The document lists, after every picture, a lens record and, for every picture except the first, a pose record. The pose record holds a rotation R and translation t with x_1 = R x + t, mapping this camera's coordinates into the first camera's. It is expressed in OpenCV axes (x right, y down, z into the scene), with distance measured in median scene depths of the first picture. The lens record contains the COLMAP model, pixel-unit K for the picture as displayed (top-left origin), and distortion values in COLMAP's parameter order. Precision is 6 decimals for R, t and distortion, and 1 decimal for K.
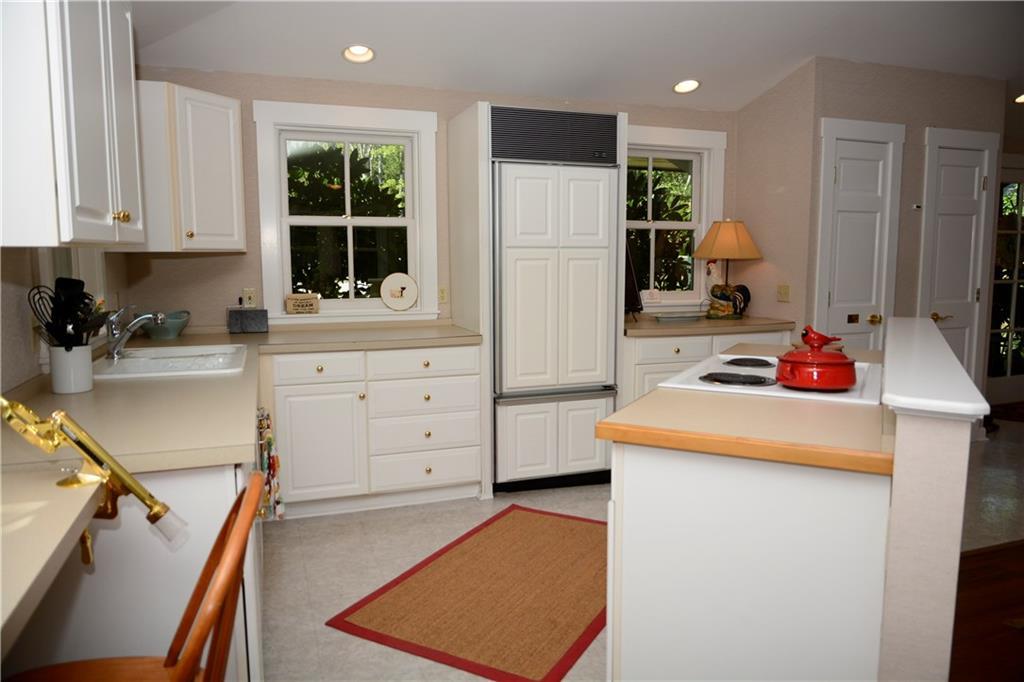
lens RADIAL K [[708.0, 0, 514.4], [0, 708.0, 335.2], [0, 0, 1]] dist [-0.013680, 0.001366]
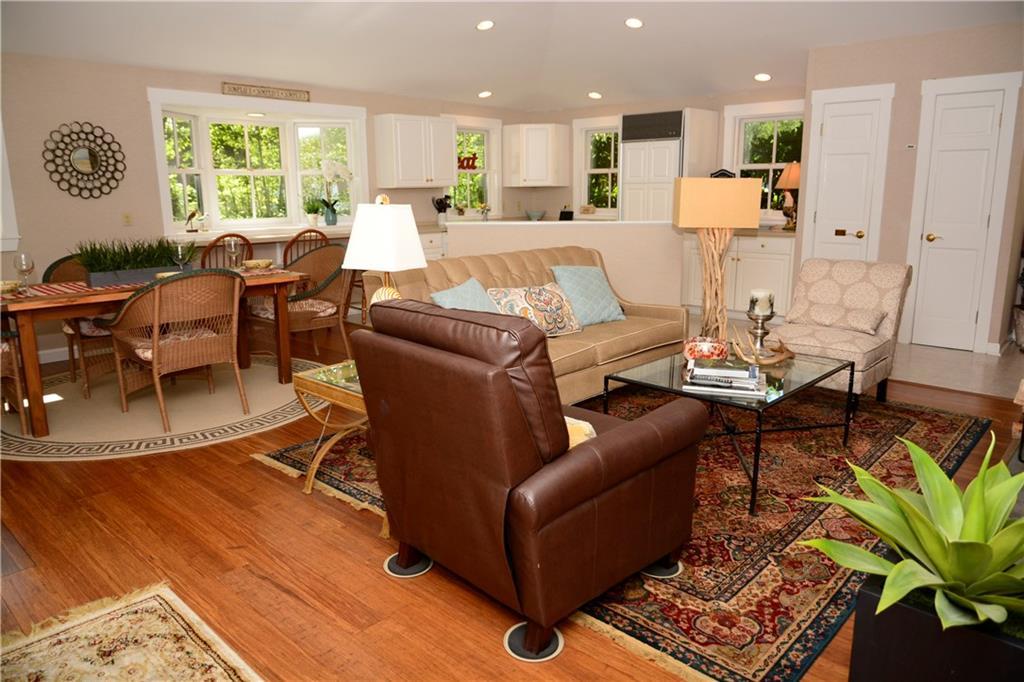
lens RADIAL K [[708.0, 0, 520.5], [0, 708.0, 344.3], [0, 0, 1]] dist [-0.013680, 0.001366]
pose [[0.471972, 0.190121, -0.860870, 1.640365], [-0.090003, 0.981759, 0.167475, 0.018860], [0.877008, -0.001563, 0.480474, -0.261735]]
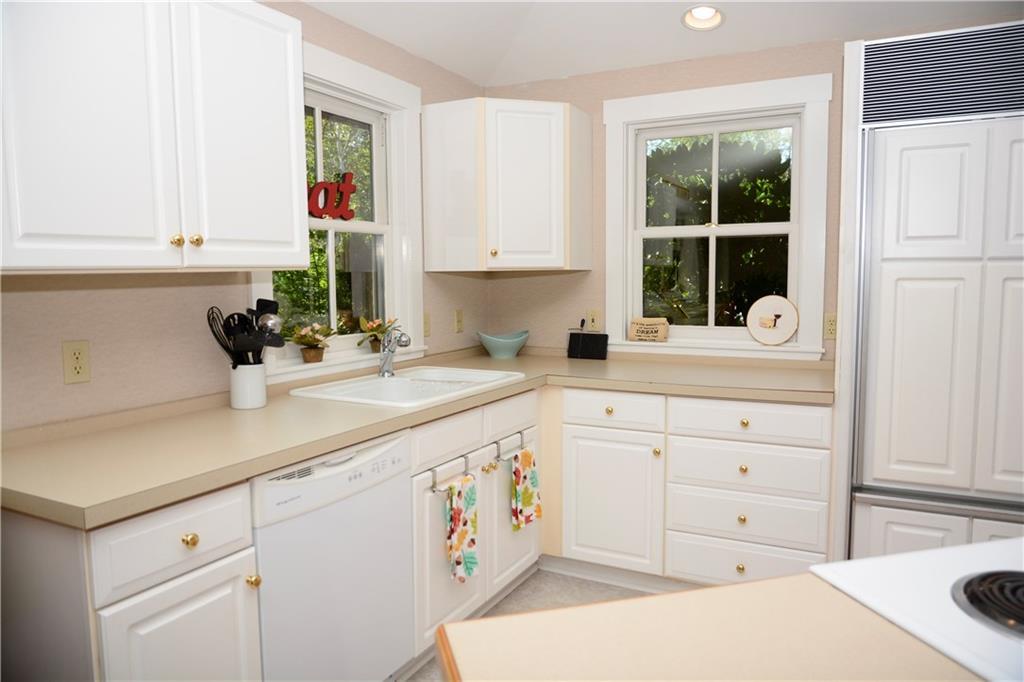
lens RADIAL K [[708.0, 0, 516.0], [0, 708.0, 346.2], [0, 0, 1]] dist [-0.013680, 0.001366]
pose [[0.682440, 0.072238, -0.727363, 0.219961], [-0.074094, 0.996815, 0.029481, -0.039082], [0.727176, 0.033774, 0.685620, 0.306033]]
